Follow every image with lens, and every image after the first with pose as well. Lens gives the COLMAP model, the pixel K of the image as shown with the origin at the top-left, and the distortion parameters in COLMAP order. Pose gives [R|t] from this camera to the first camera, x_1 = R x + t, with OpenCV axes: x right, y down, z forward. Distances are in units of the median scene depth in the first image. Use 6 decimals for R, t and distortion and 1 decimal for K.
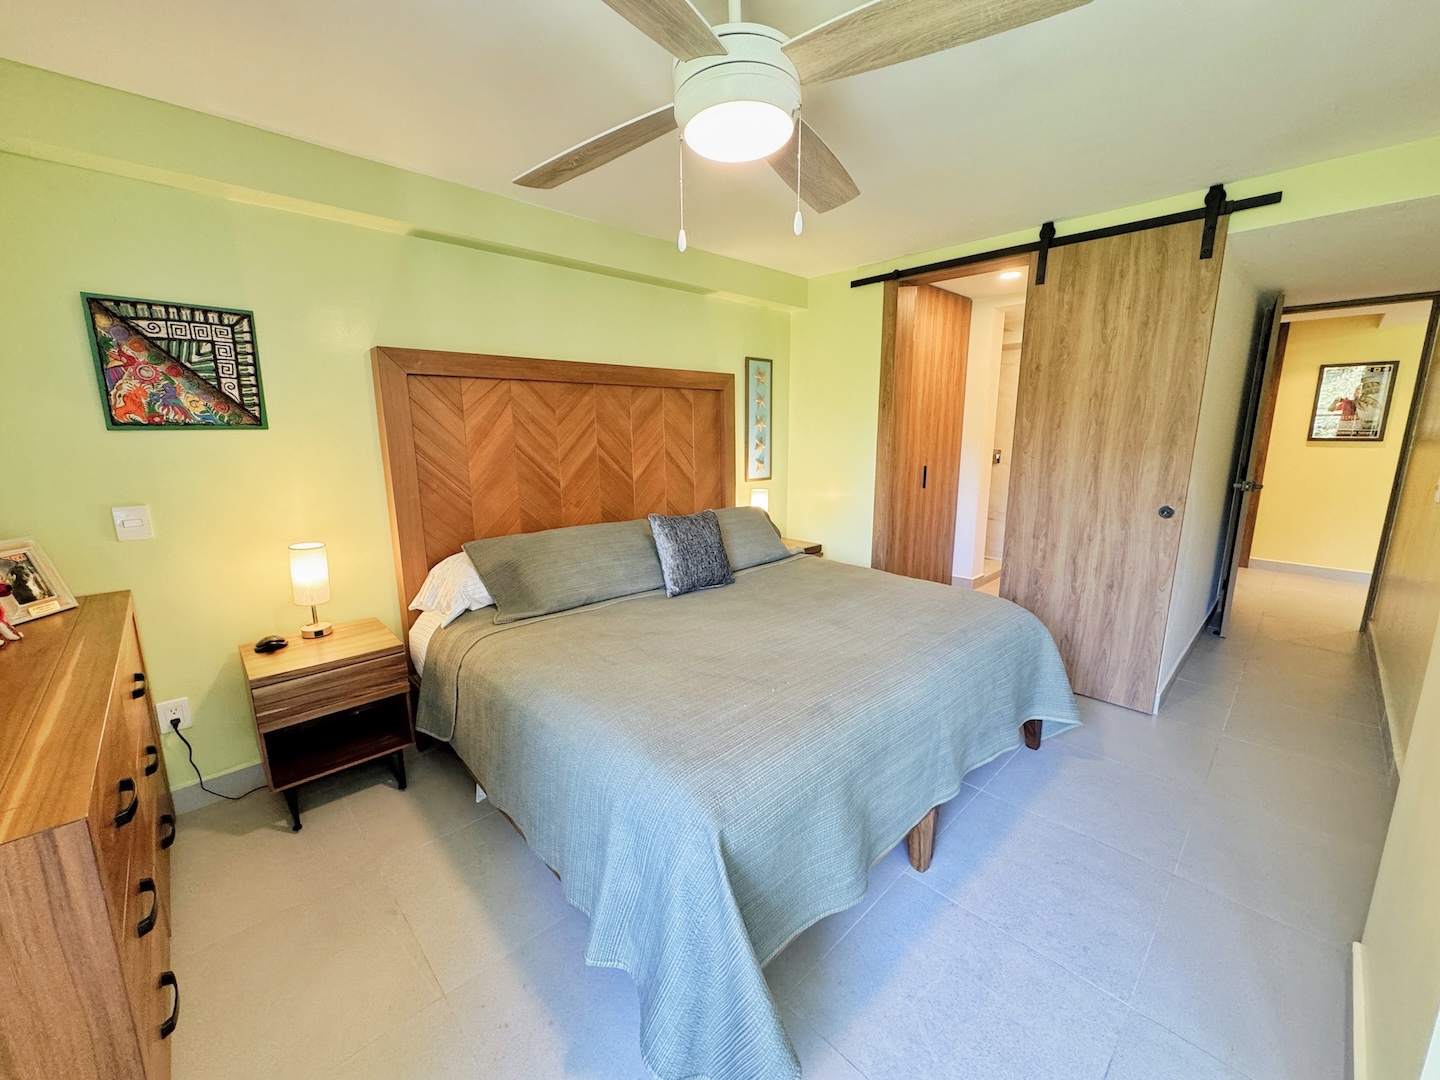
lens RADIAL K [[578.5, 0, 714.0], [0, 578.5, 536.3], [0, 0, 1]] dist [-0.000208, 0.001122]
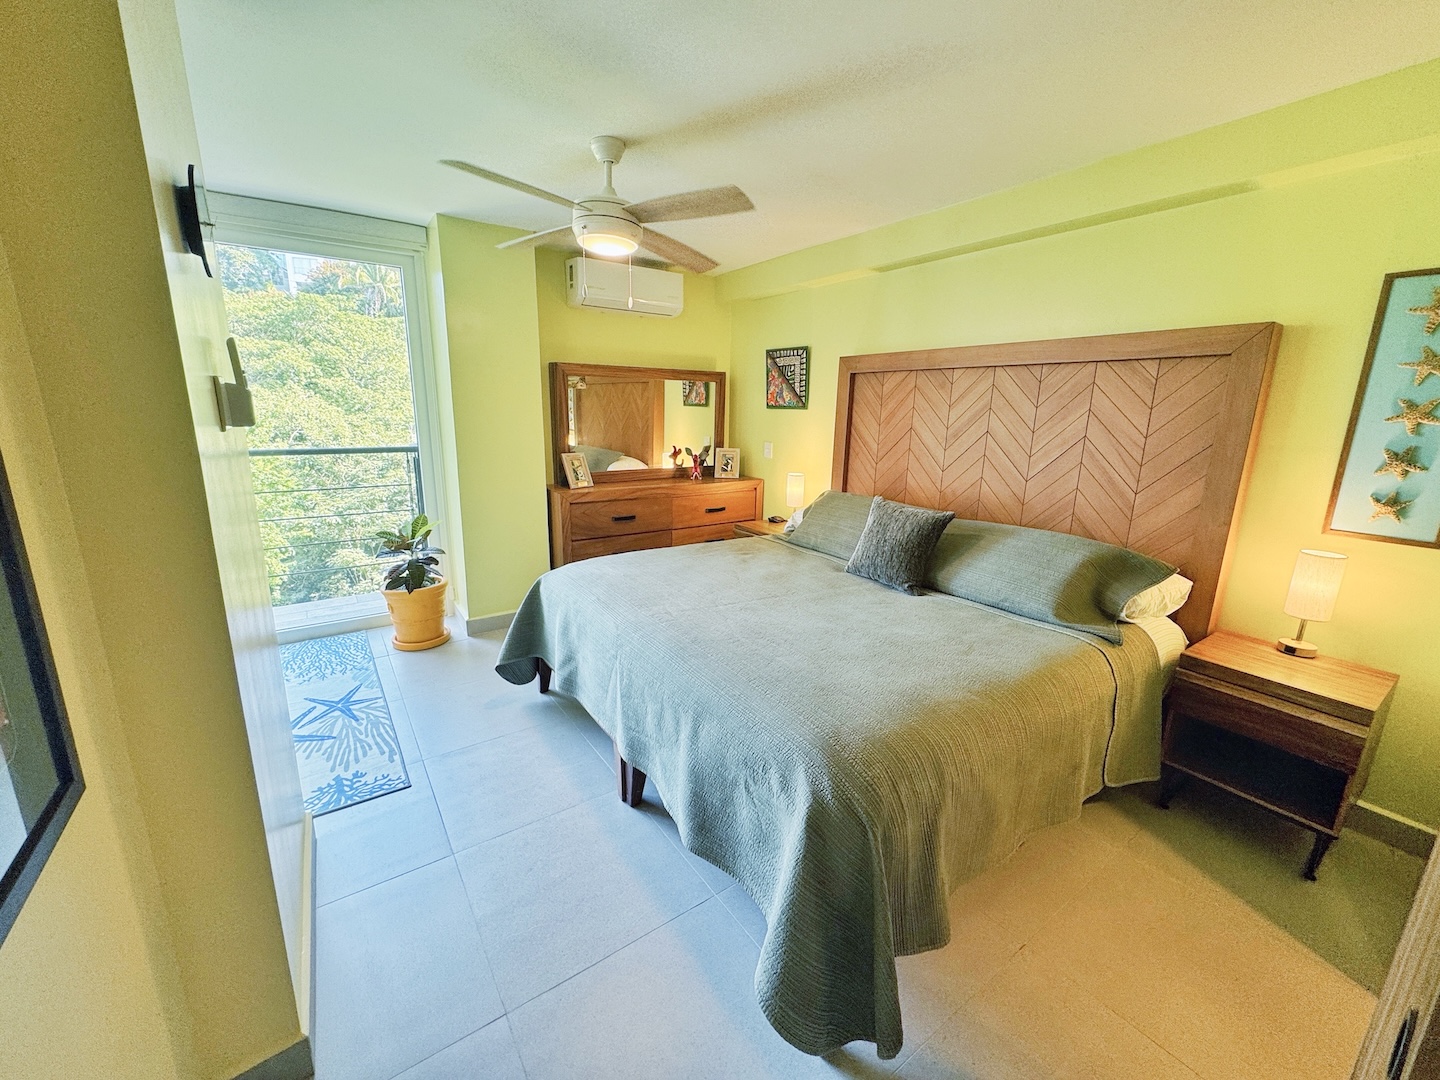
lens RADIAL K [[578.5, 0, 714.1], [0, 578.5, 539.4], [0, 0, 1]] dist [-0.000208, 0.001122]
pose [[-0.150861, 0.225188, -0.962565, 0.665735], [-0.202065, 0.946126, 0.253012, -0.117442], [0.967683, 0.232670, -0.097230, 0.581324]]
